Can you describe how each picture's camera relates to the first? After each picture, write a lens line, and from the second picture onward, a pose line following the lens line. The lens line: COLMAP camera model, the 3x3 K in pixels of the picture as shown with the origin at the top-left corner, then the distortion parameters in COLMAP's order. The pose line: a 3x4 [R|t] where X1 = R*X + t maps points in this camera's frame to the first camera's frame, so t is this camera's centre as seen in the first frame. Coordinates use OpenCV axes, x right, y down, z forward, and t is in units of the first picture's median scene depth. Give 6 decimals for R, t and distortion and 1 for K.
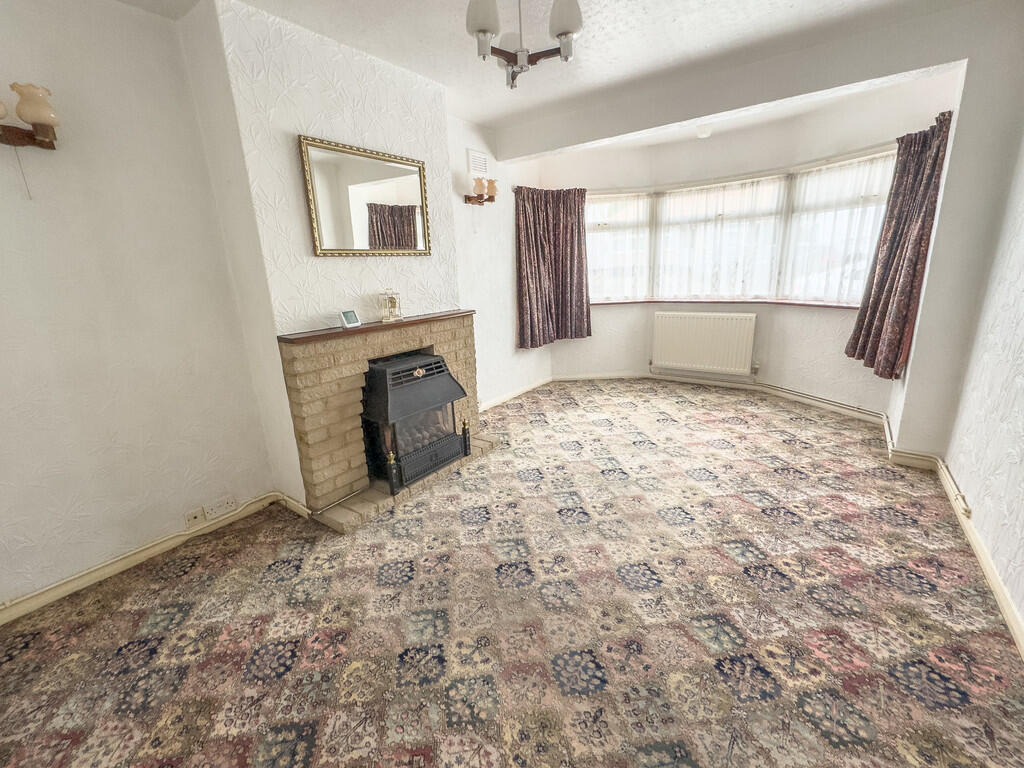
lens RADIAL K [[432.5, 0, 510.2], [0, 432.5, 384.9], [0, 0, 1]] dist [-0.004558, -0.000386]
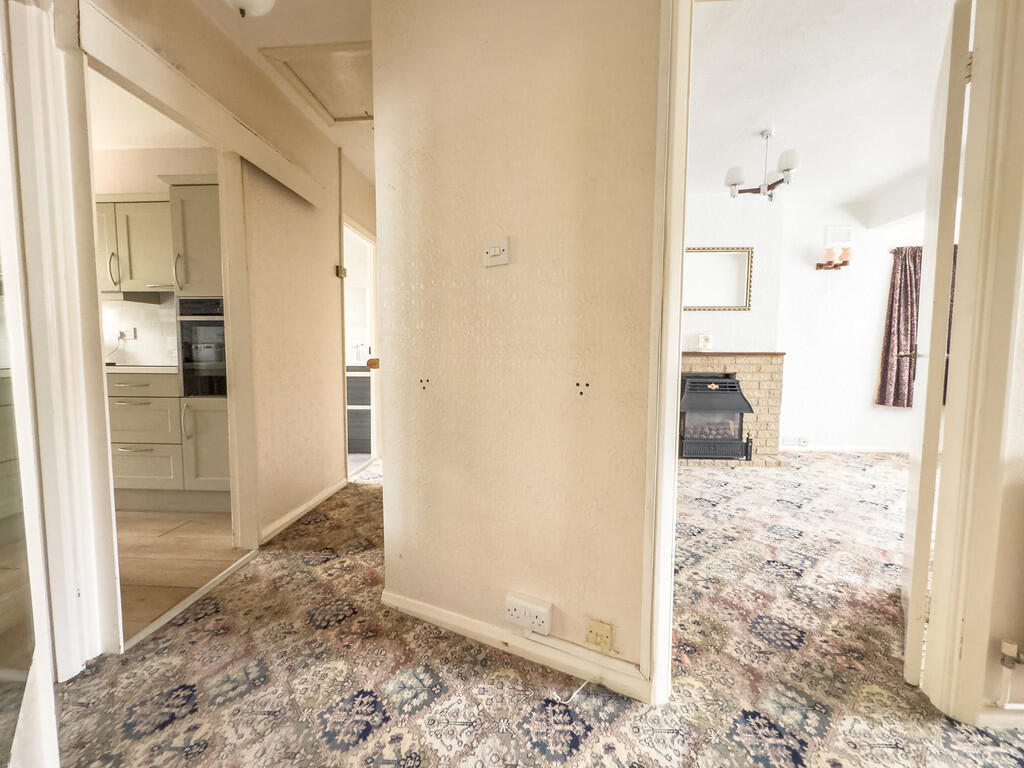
lens RADIAL K [[432.5, 0, 507.5], [0, 432.5, 388.1], [0, 0, 1]] dist [-0.004558, -0.000386]
pose [[0.533820, 0.113370, -0.837964, 0.610925], [-0.247596, 0.968495, -0.026700, 0.178763], [0.808537, 0.221730, 0.545072, -0.342995]]
